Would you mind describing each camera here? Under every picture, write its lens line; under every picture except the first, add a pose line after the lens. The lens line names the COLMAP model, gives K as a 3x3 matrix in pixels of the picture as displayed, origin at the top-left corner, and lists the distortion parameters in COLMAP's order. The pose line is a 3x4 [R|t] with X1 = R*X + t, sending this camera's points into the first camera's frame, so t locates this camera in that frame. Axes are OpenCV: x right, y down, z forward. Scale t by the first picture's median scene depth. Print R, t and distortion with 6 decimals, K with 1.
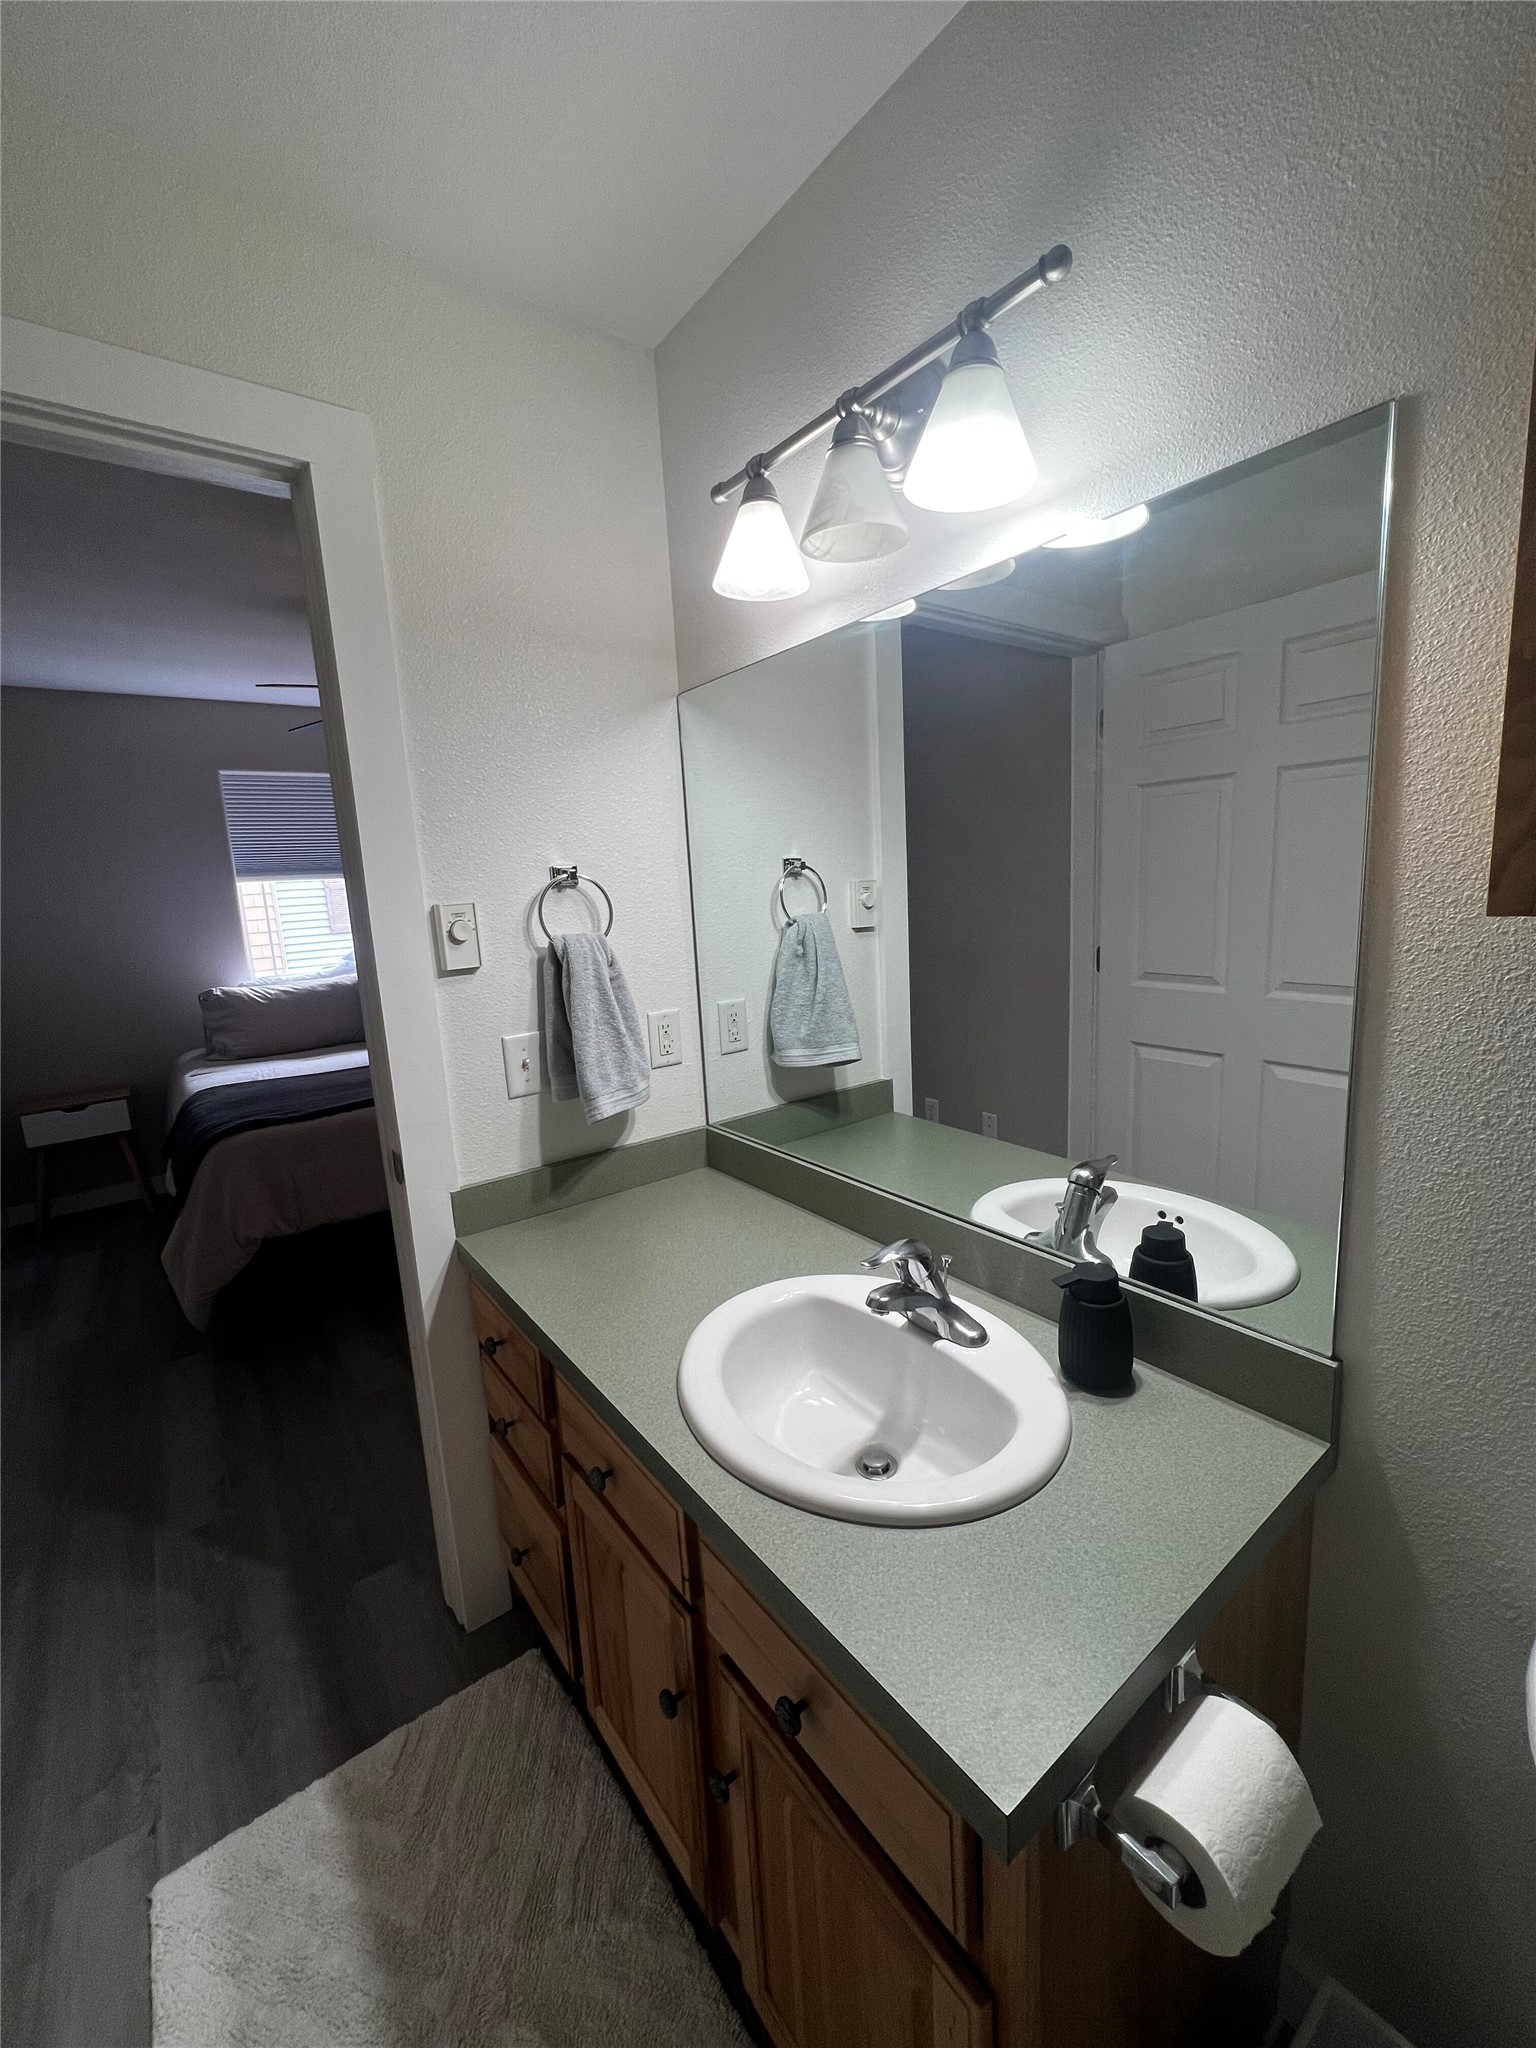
lens RADIAL K [[844.2, 0, 785.4], [0, 844.2, 1026.4], [0, 0, 1]] dist [-0.006301, 0.000470]
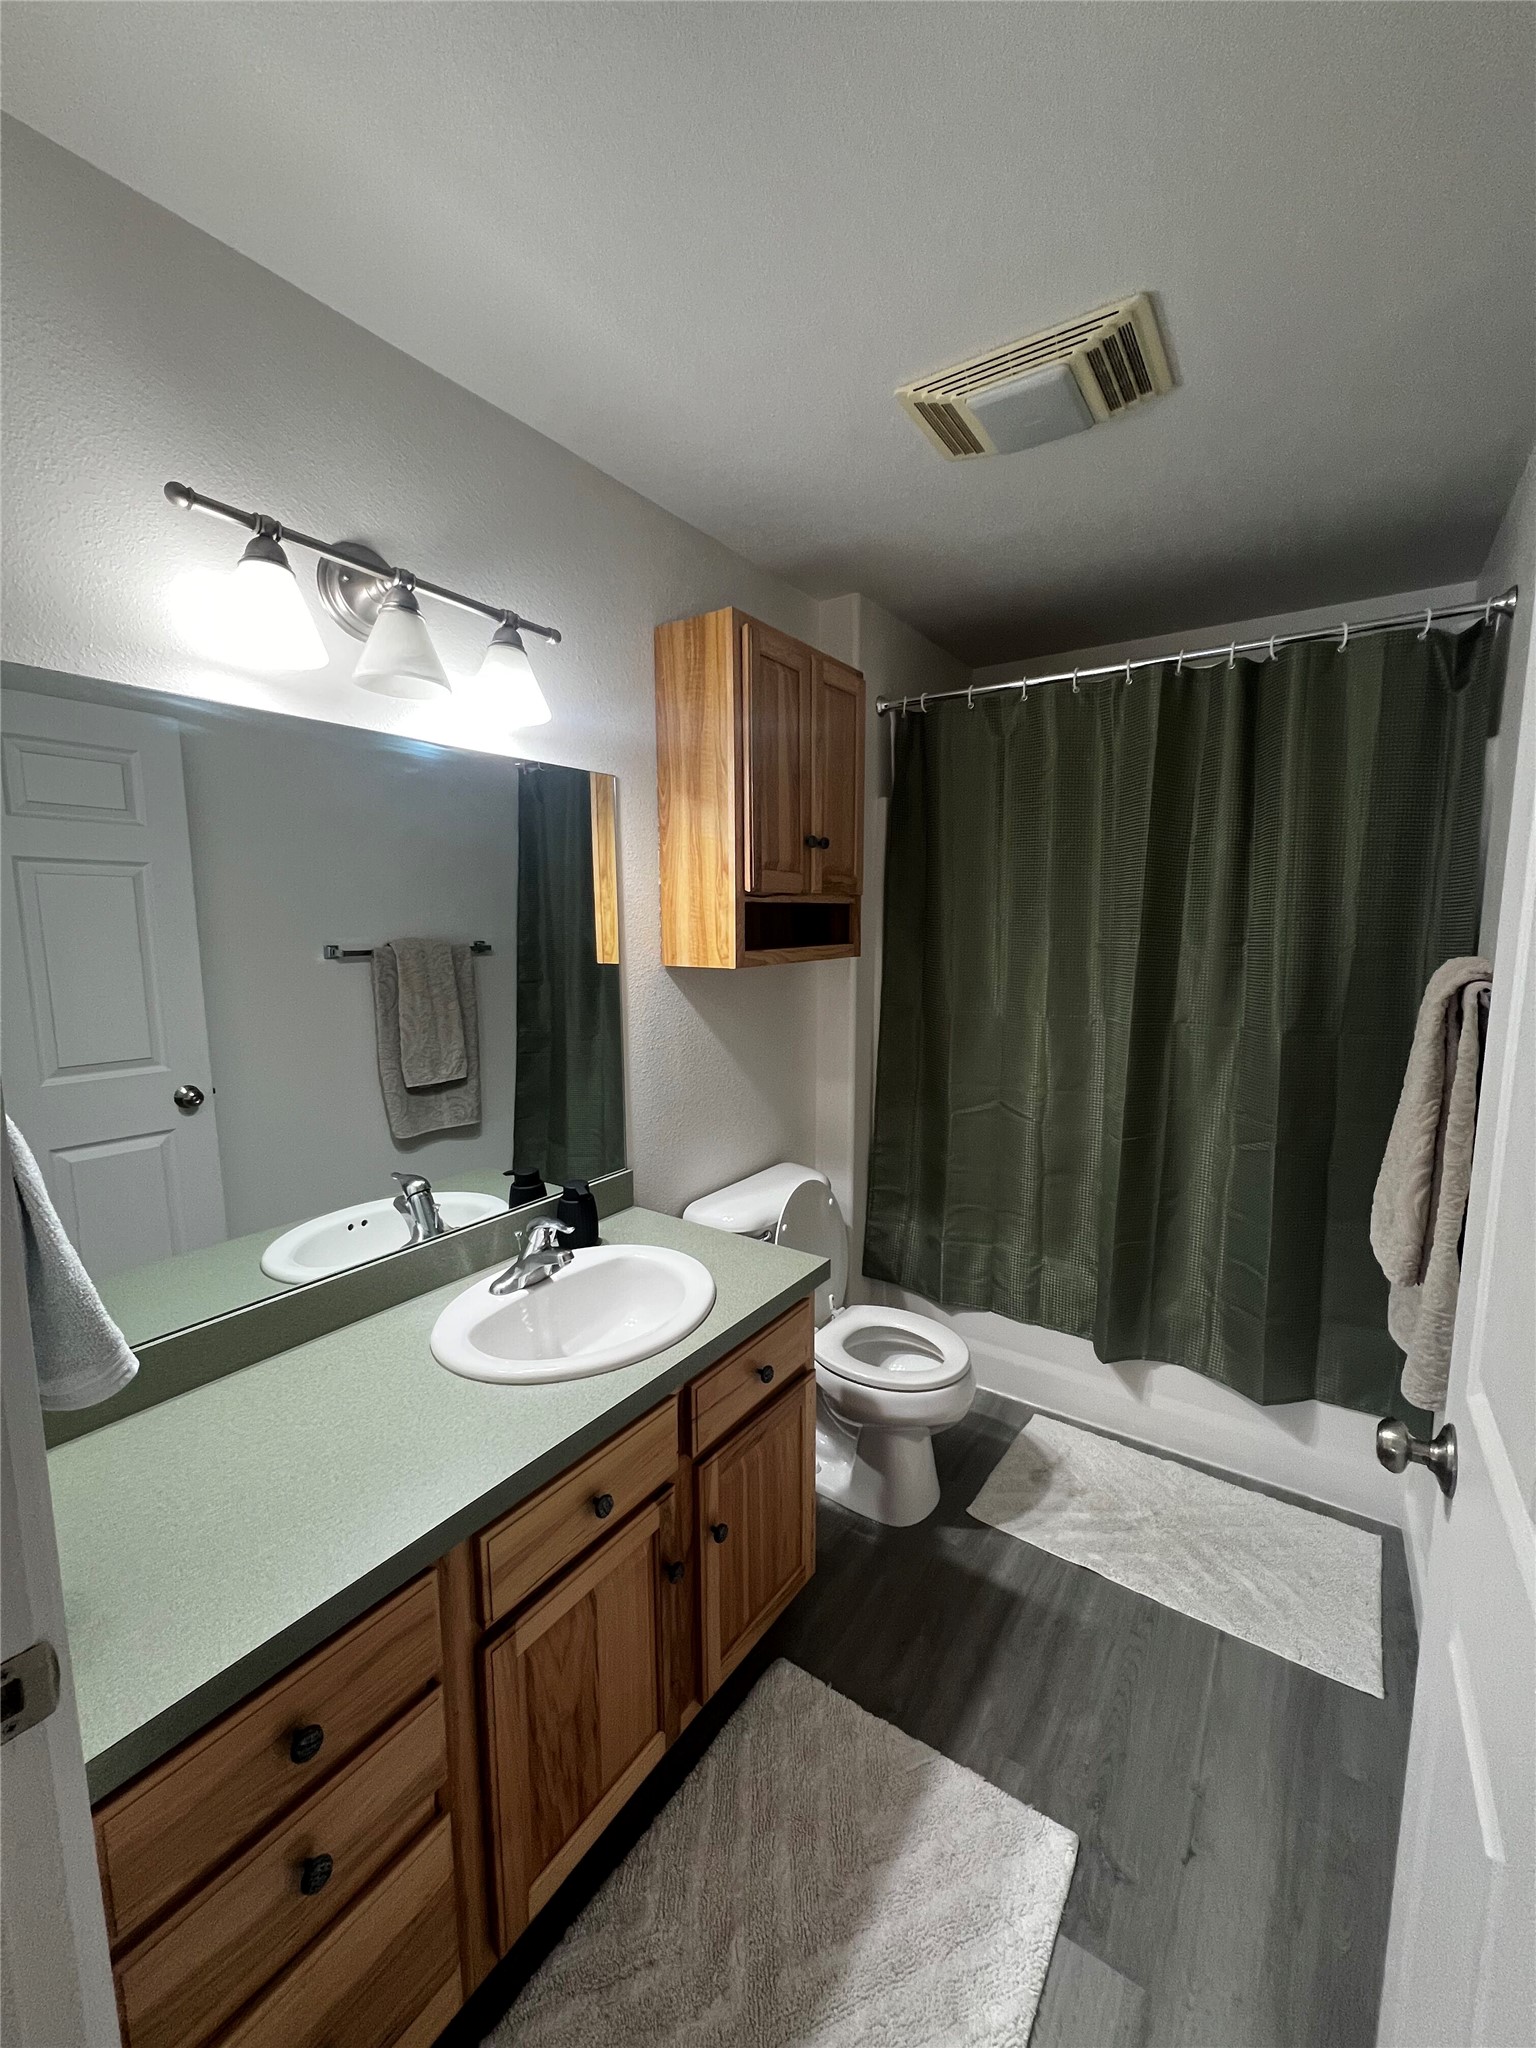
lens RADIAL K [[814.6, 0, 774.9], [0, 814.6, 1019.2], [0, 0, 1]] dist [-0.002739, 0.000482]
pose [[-0.320123, -0.071641, 0.944663, -0.777345], [0.178050, 0.974819, 0.134264, -0.113128], [-0.930494, 0.211178, -0.299306, 0.612814]]
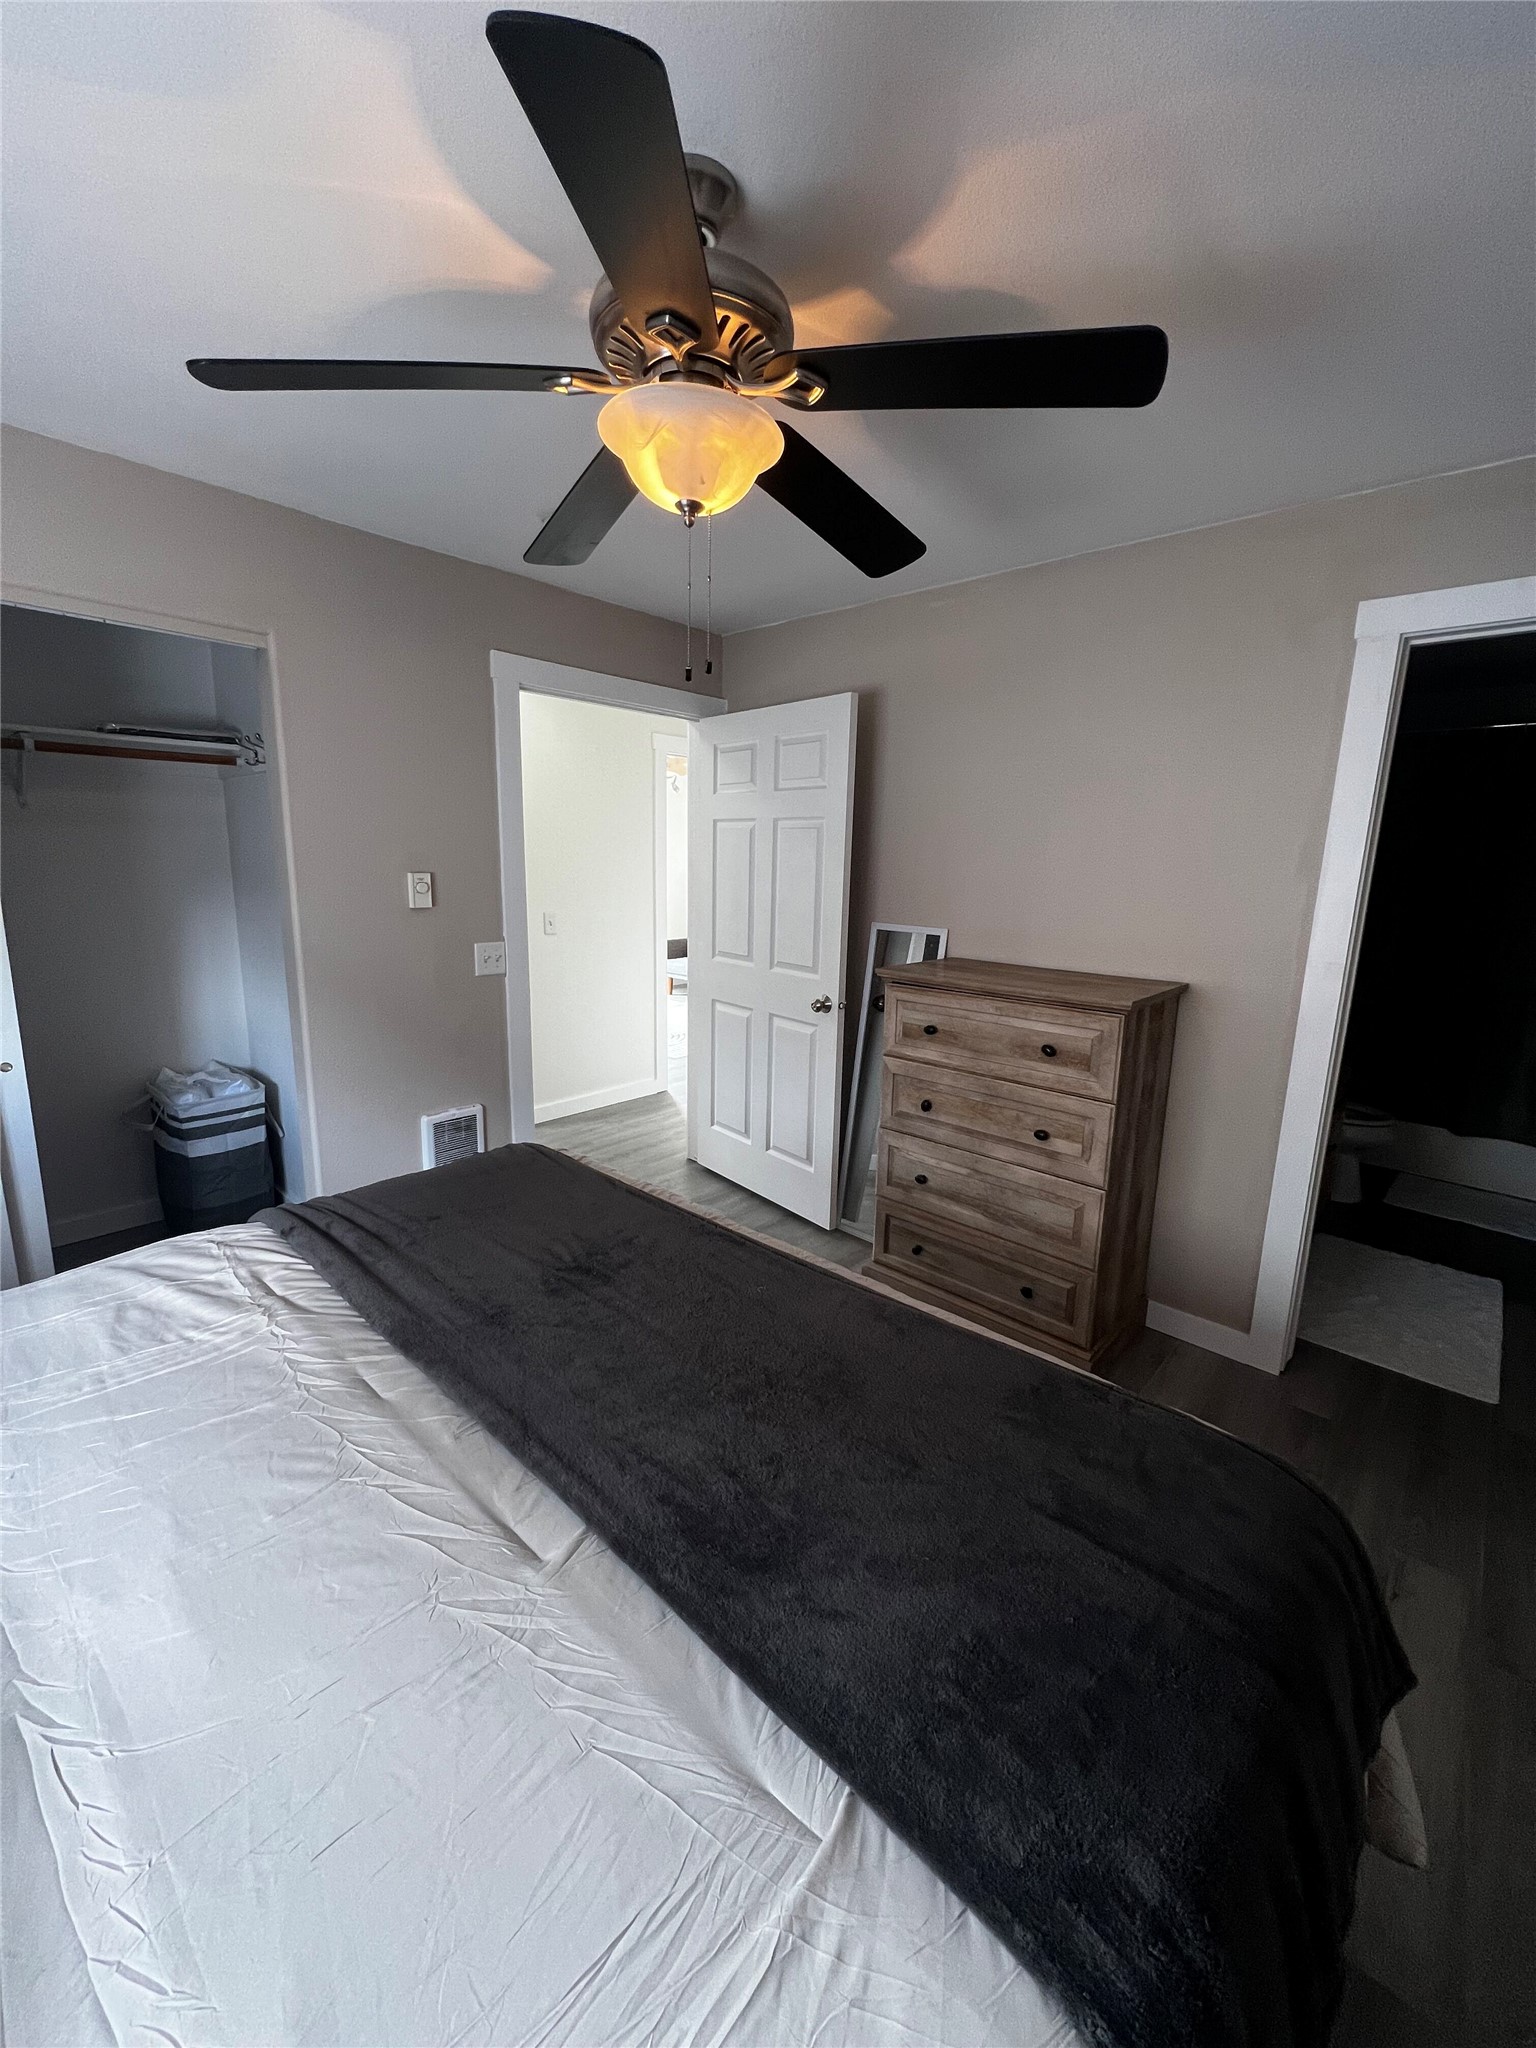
lens RADIAL K [[814.6, 0, 780.1], [0, 814.6, 1027.5], [0, 0, 1]] dist [-0.002739, 0.000482]
pose [[-0.176071, -0.163899, 0.970637, -1.519254], [0.153821, 0.969348, 0.191584, -0.313770], [-0.972285, 0.183037, -0.145463, 1.923714]]
